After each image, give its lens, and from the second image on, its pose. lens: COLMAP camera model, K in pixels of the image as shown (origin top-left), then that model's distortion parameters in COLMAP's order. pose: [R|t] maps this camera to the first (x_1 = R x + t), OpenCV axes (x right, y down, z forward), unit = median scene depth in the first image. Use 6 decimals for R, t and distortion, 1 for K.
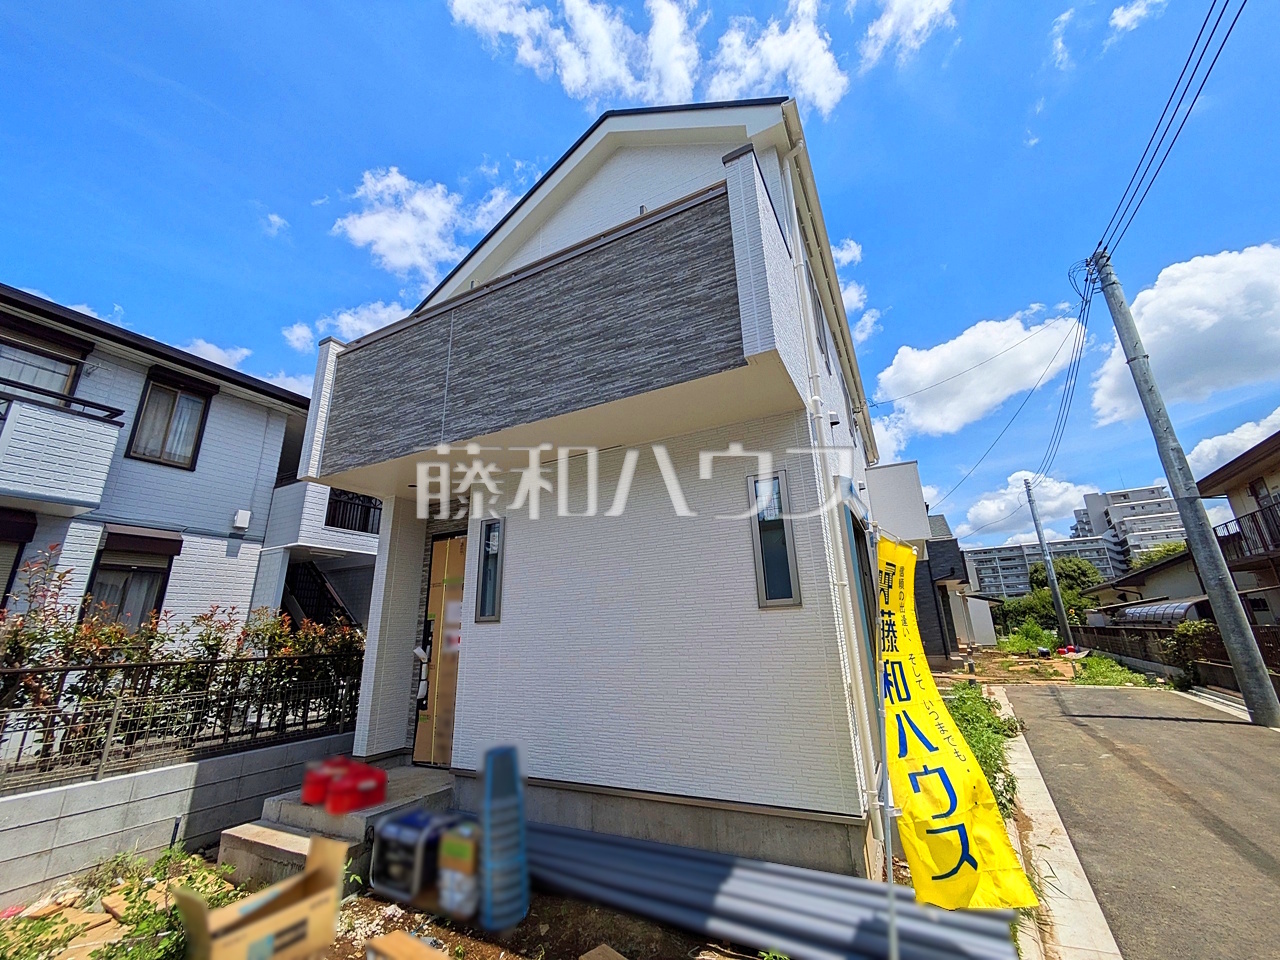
lens RADIAL K [[515.3, 0, 636.4], [0, 515.3, 481.9], [0, 0, 1]] dist [0.001221, 0.000636]
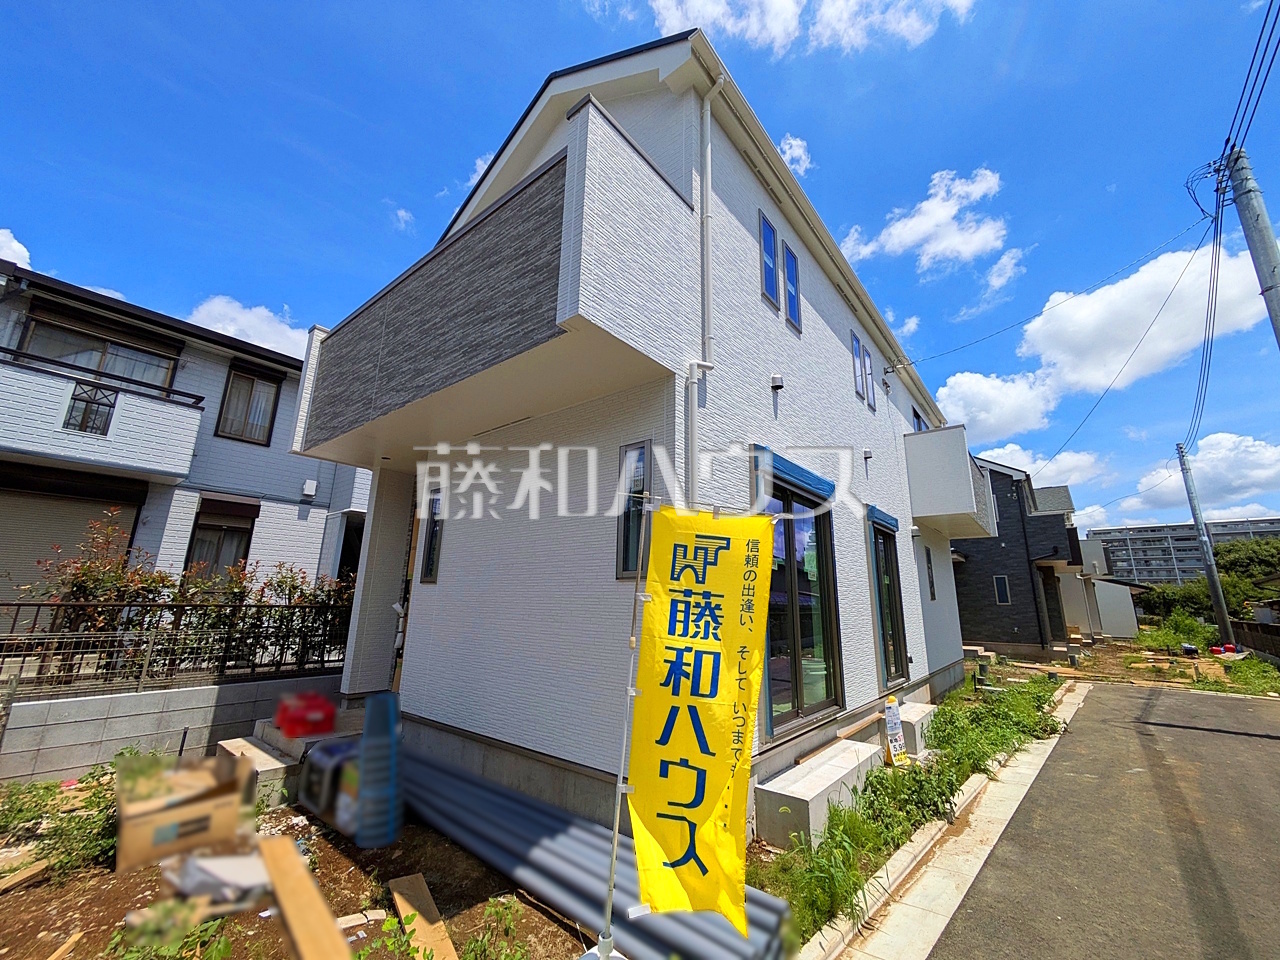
lens RADIAL K [[515.3, 0, 636.4], [0, 515.3, 481.9], [0, 0, 1]] dist [0.001221, 0.000636]
pose [[0.978627, 0.001733, -0.205635, 0.258361], [0.010231, 0.998316, 0.057103, 0.000804], [0.205388, -0.057986, 0.976961, 0.027296]]
